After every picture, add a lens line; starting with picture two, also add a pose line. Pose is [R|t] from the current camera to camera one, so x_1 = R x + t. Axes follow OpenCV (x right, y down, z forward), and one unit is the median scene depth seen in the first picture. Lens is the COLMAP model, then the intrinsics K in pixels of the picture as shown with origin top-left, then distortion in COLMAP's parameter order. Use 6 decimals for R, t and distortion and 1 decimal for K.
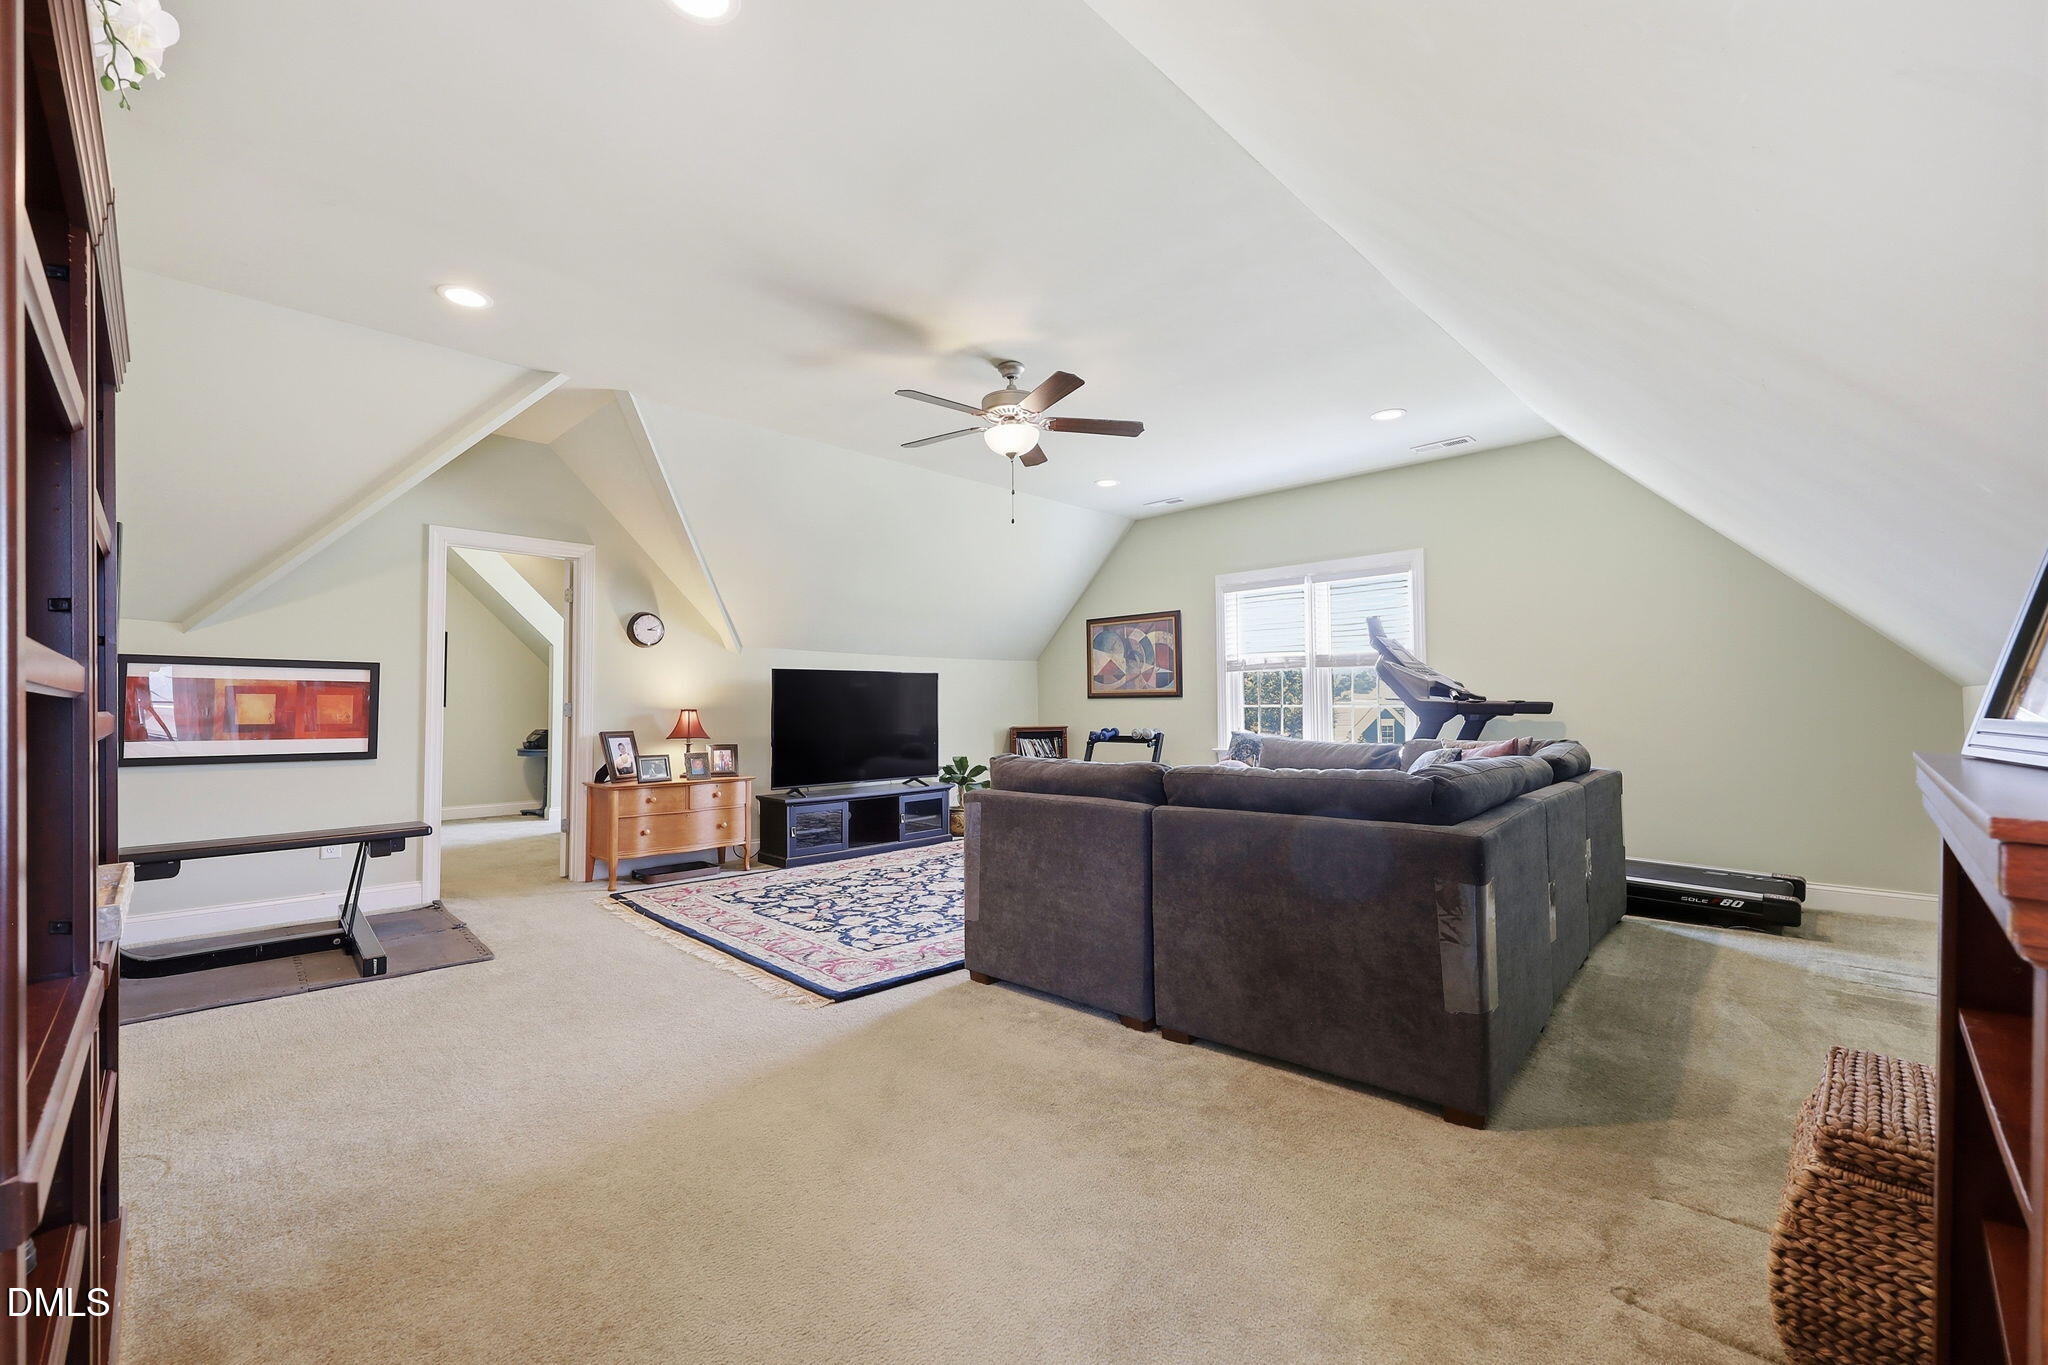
lens RADIAL K [[916.5, 0, 1006.3], [0, 916.5, 692.7], [0, 0, 1]] dist [-0.000988, 0.000053]
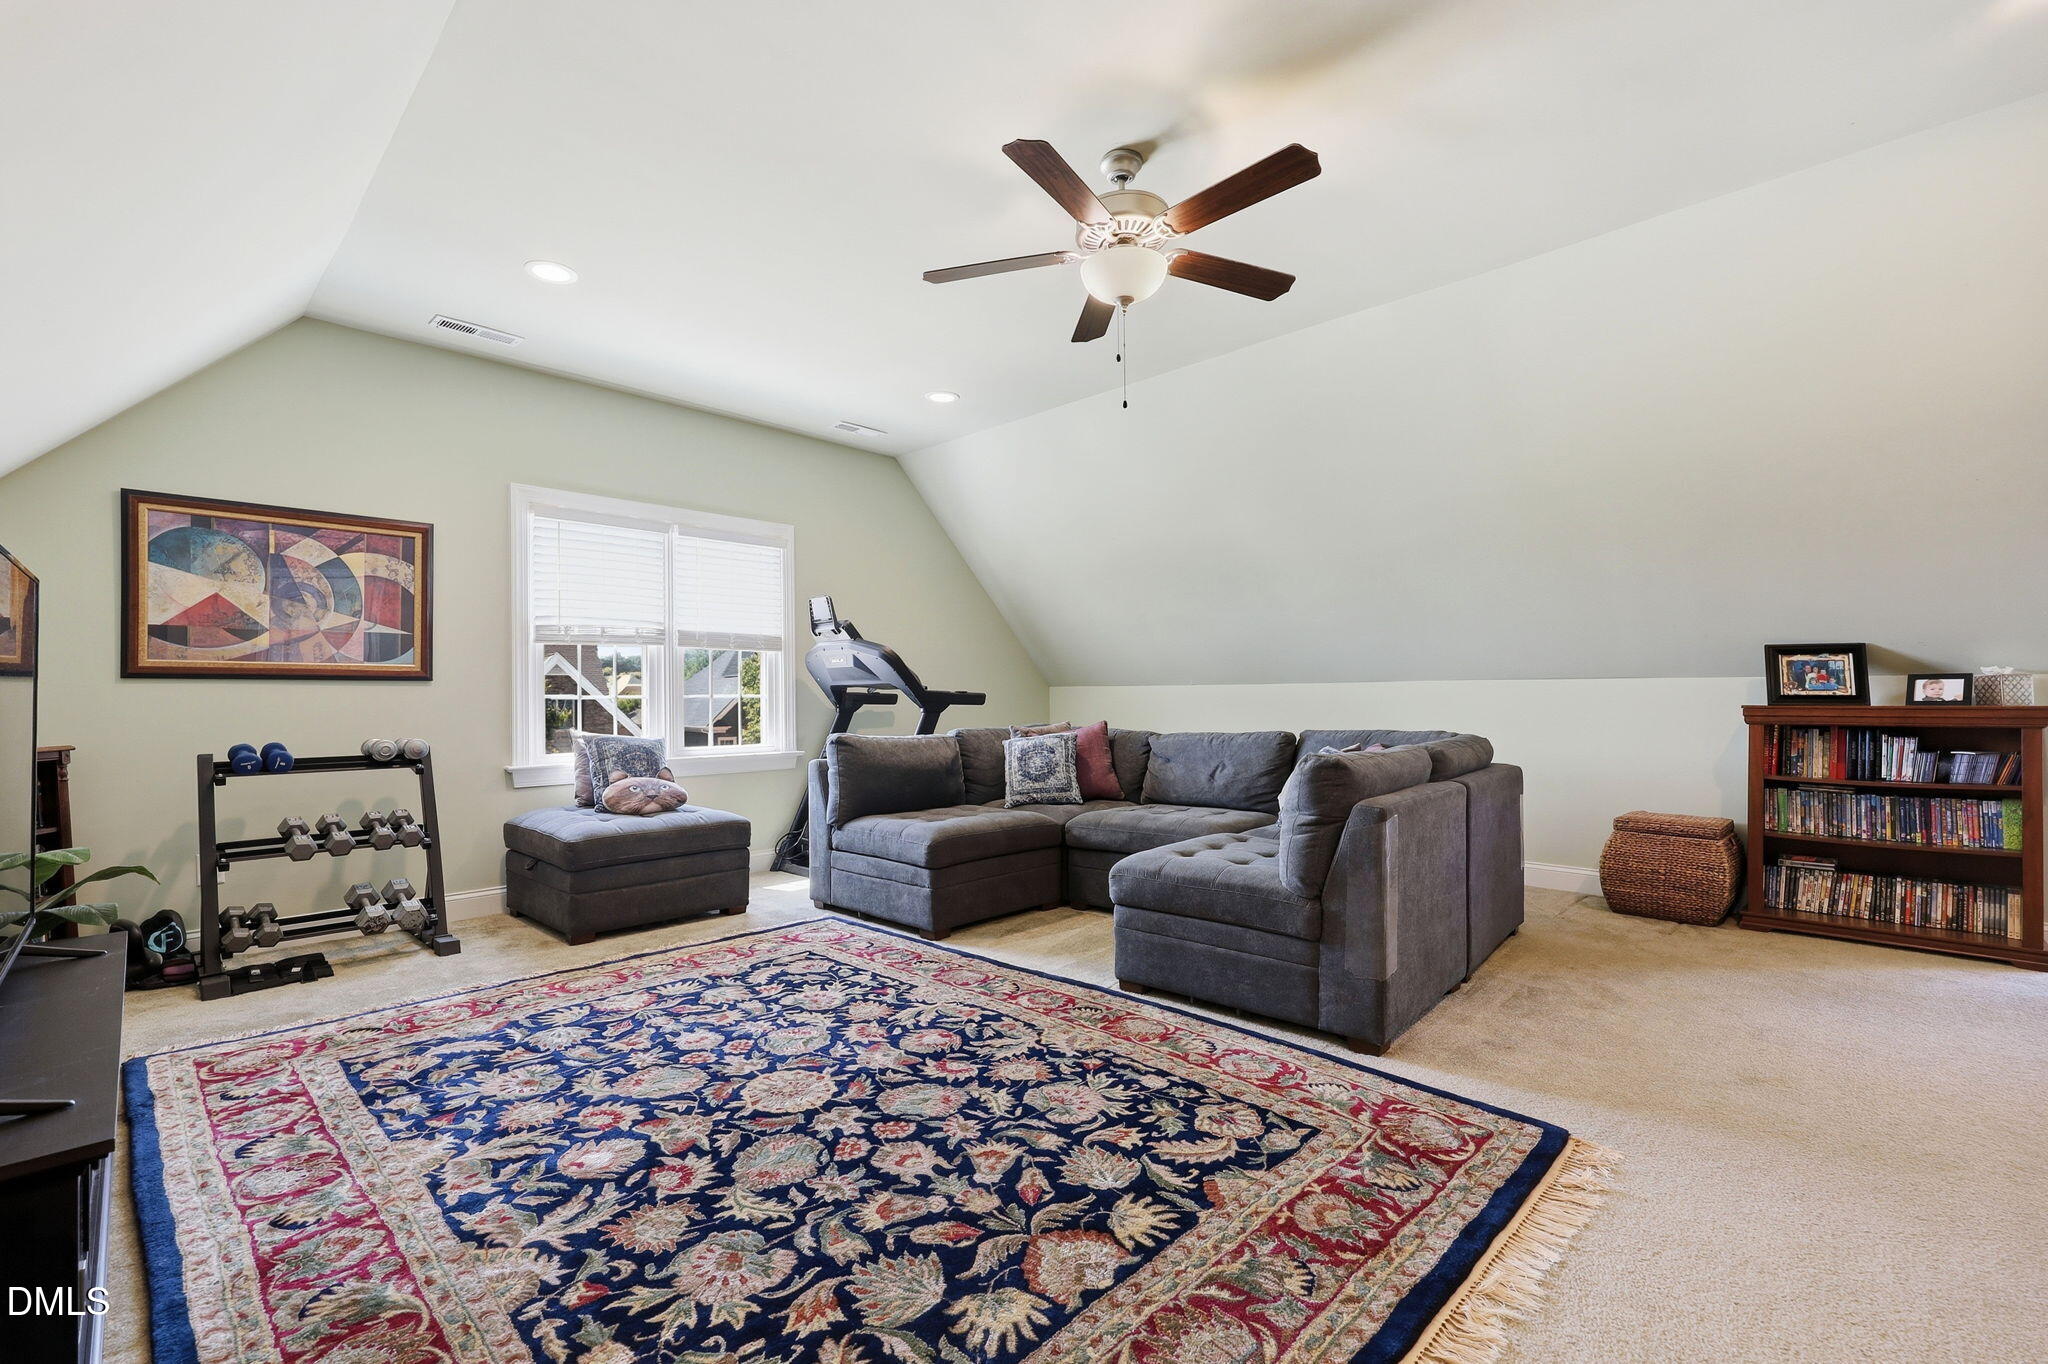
lens RADIAL K [[916.5, 0, 1006.3], [0, 916.5, 692.2], [0, 0, 1]] dist [-0.000988, 0.000053]
pose [[-0.060444, 0.014841, 0.998061, -0.375335], [-0.009393, 0.999837, -0.015436, 0.016719], [-0.998127, -0.010308, -0.060295, 0.664958]]
